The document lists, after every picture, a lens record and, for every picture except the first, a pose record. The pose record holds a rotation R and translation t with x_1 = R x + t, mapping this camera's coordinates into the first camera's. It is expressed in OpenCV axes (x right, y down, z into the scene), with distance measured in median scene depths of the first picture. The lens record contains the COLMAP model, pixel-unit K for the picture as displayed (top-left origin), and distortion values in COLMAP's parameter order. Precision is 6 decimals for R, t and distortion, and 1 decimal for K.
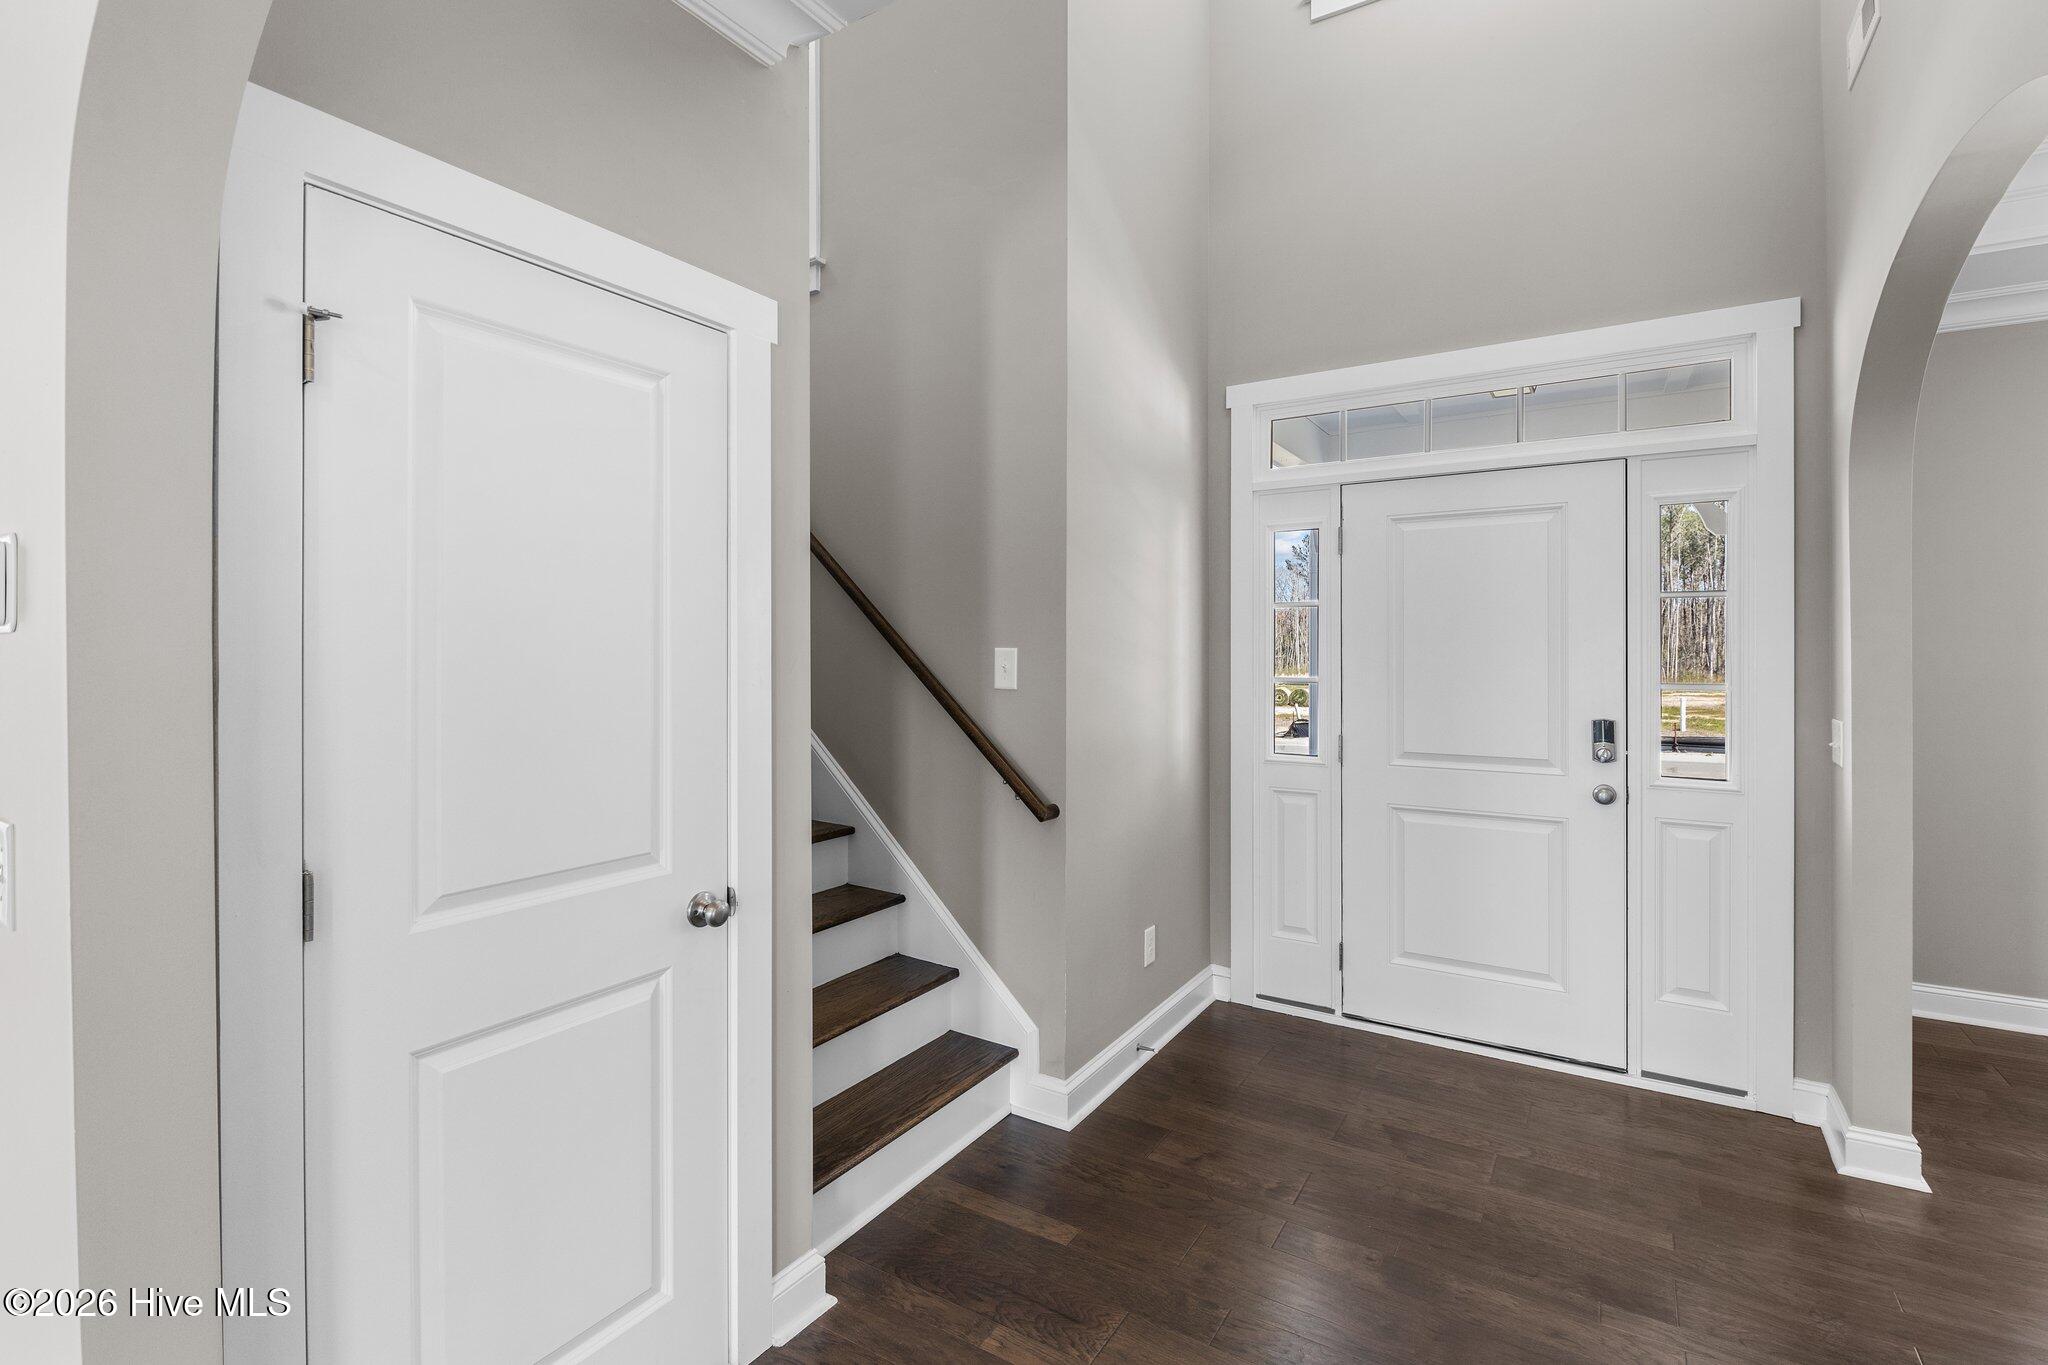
lens RADIAL K [[935.1, 0, 1019.0], [0, 935.1, 656.2], [0, 0, 1]] dist [-0.001175, -0.000194]
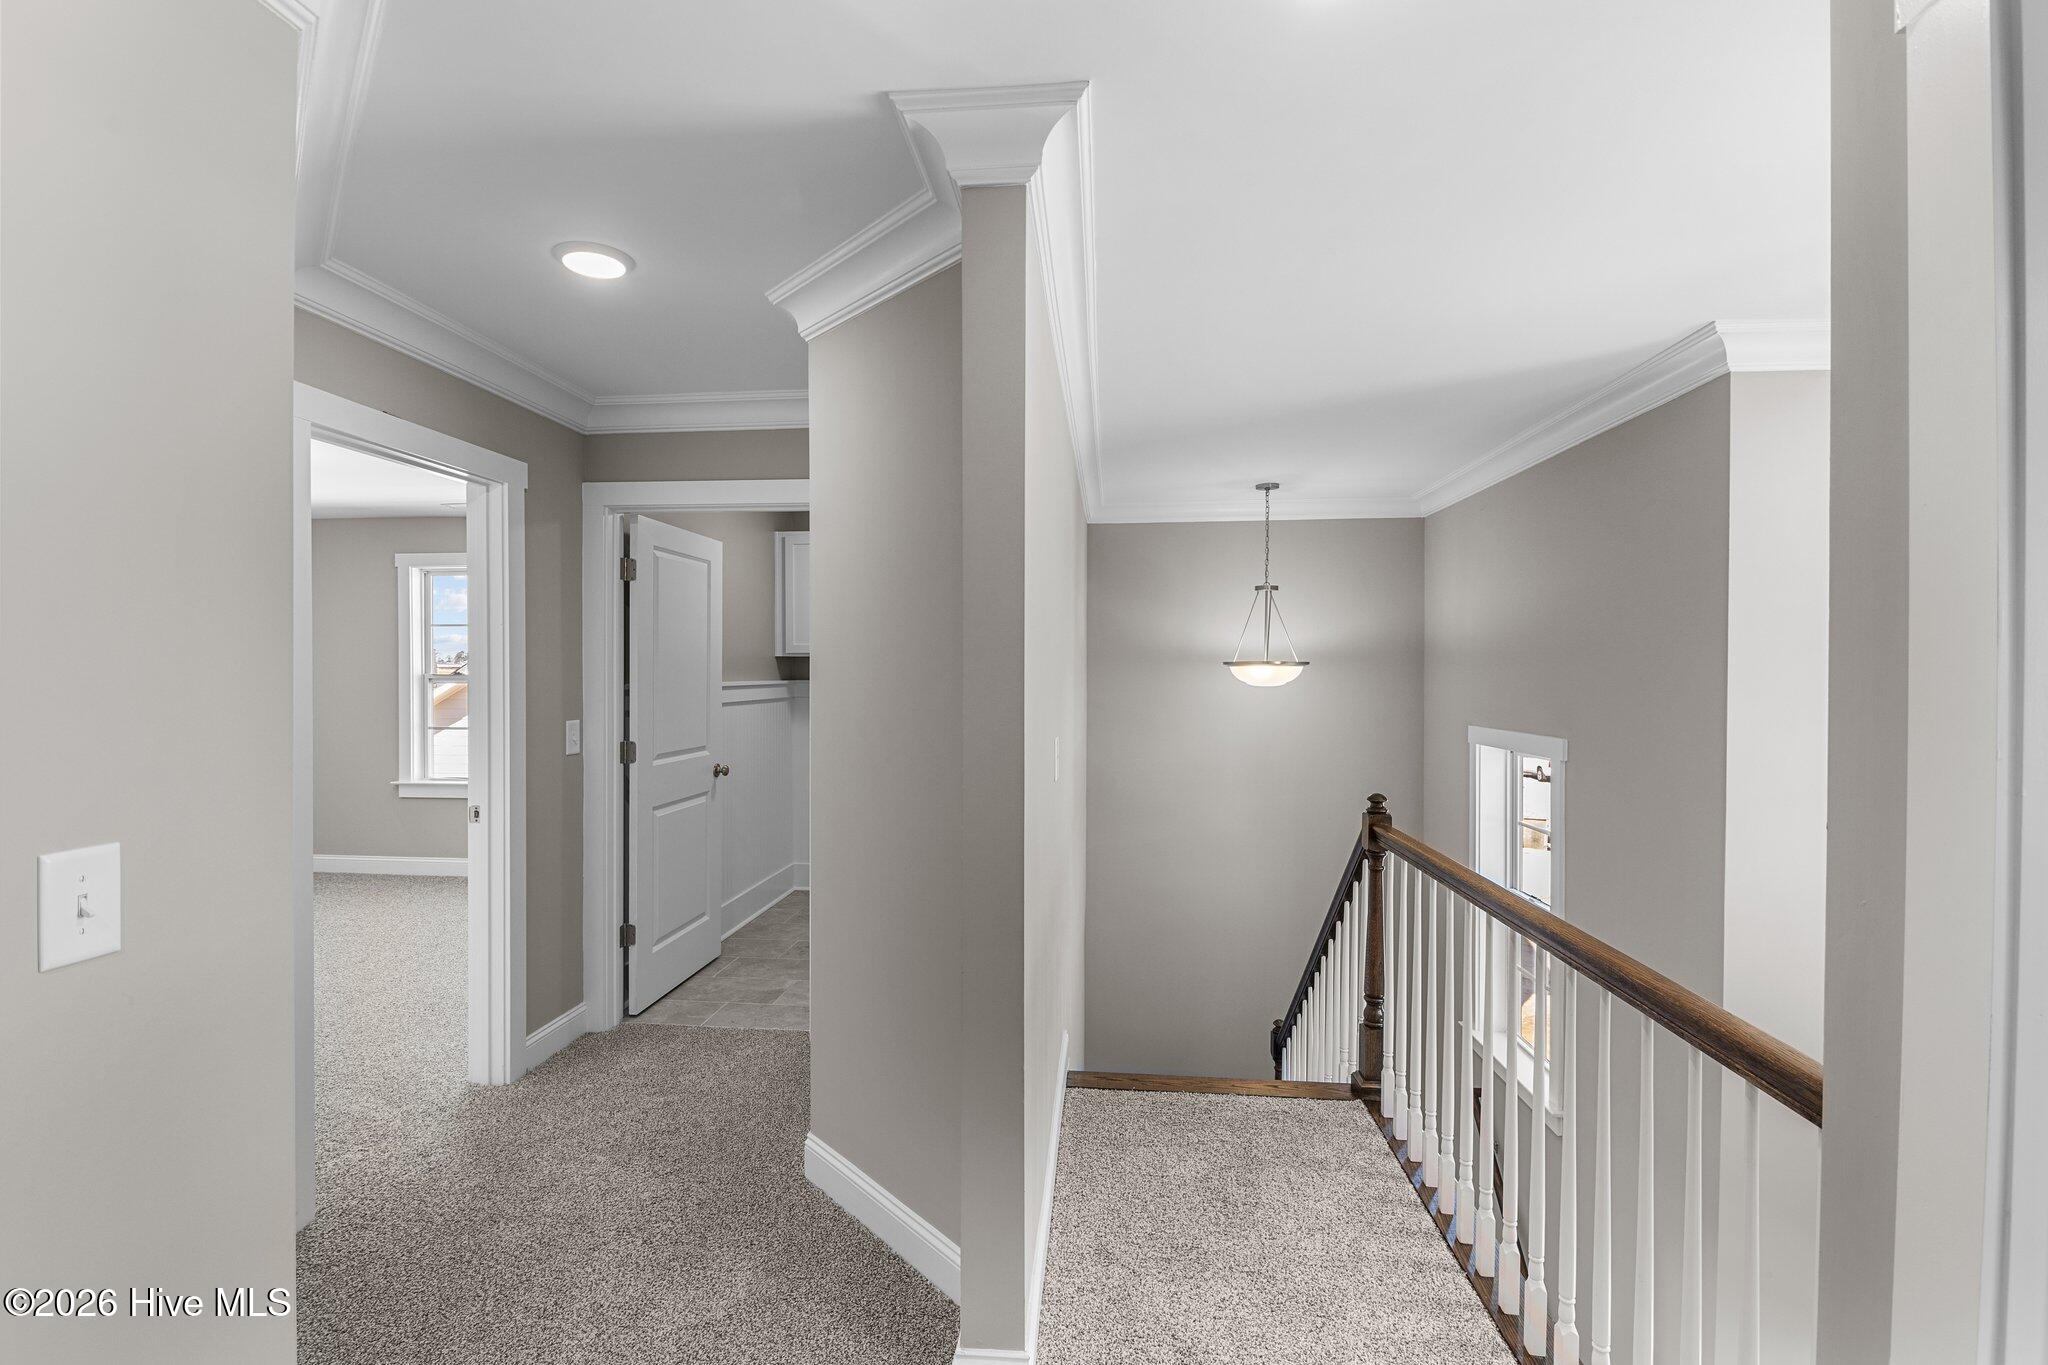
lens RADIAL K [[935.1, 0, 1019.0], [0, 935.1, 656.2], [0, 0, 1]] dist [-0.001175, -0.000194]
pose [[0.893717, 0.006275, 0.448588, -0.757019], [0.000263, 0.999895, -0.014510, -0.004508], [-0.448632, 0.013086, 0.893621, -1.713456]]
